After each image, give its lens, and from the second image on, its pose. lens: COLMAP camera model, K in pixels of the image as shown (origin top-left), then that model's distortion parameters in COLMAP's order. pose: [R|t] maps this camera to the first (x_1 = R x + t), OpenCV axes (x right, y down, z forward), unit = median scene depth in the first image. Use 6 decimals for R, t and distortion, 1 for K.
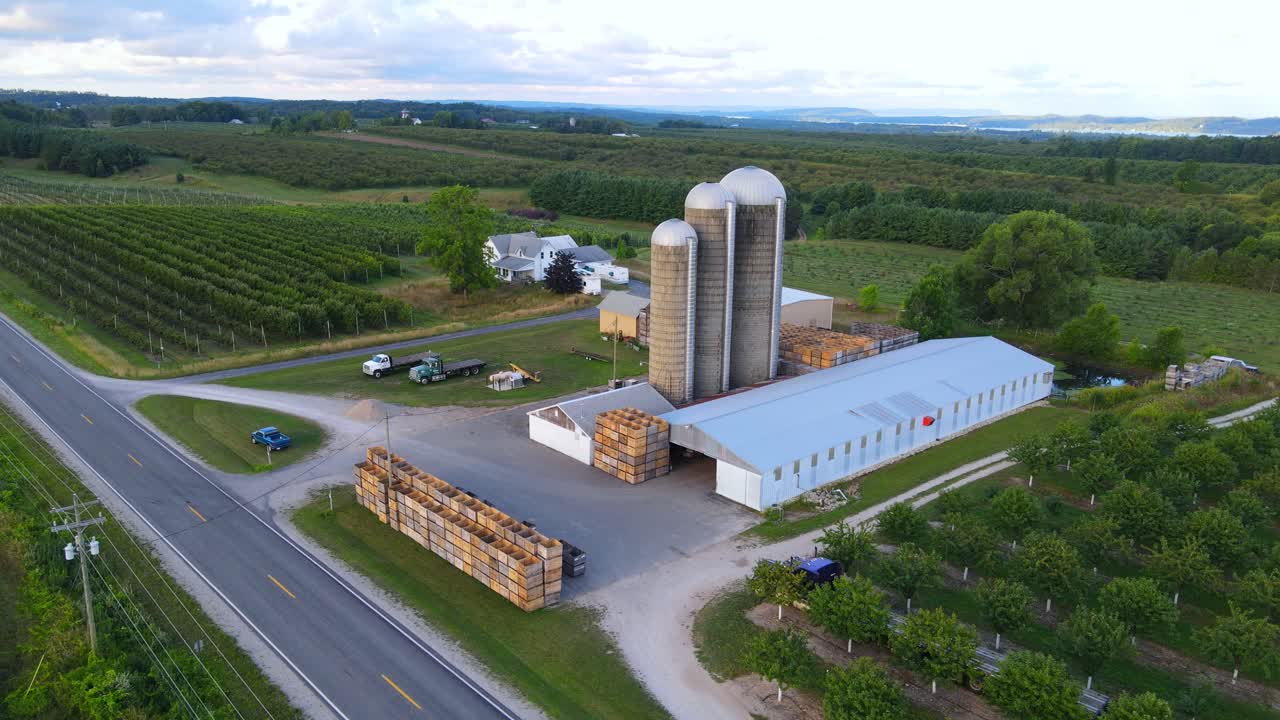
lens RADIAL K [[983.5, 0, 640.0], [0, 983.5, 360.0], [0, 0, 1]] dist [0.006974, 0.010324]
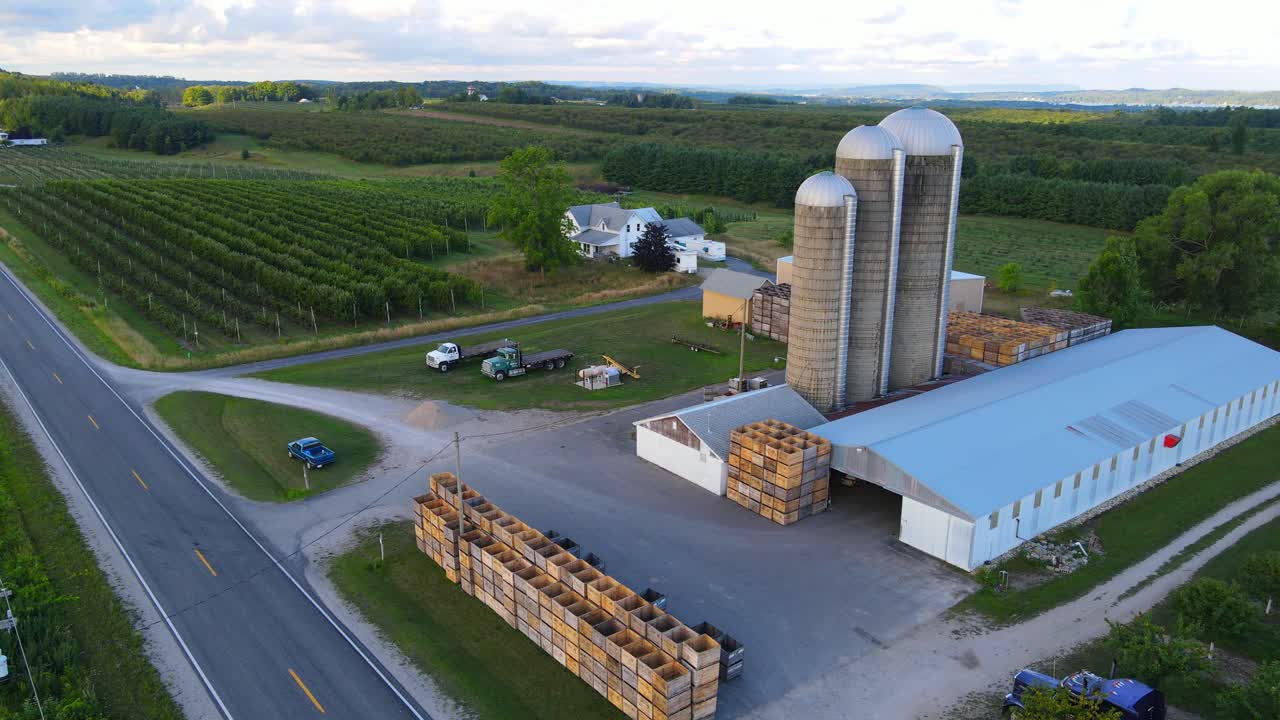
lens RADIAL K [[983.5, 0, 640.0], [0, 983.5, 360.0], [0, 0, 1]] dist [0.006974, 0.010324]
pose [[0.997998, 0.008095, -0.062732, -0.050566], [-0.006884, 0.999786, 0.019491, -0.009008], [0.062876, -0.019021, 0.997840, 0.186172]]
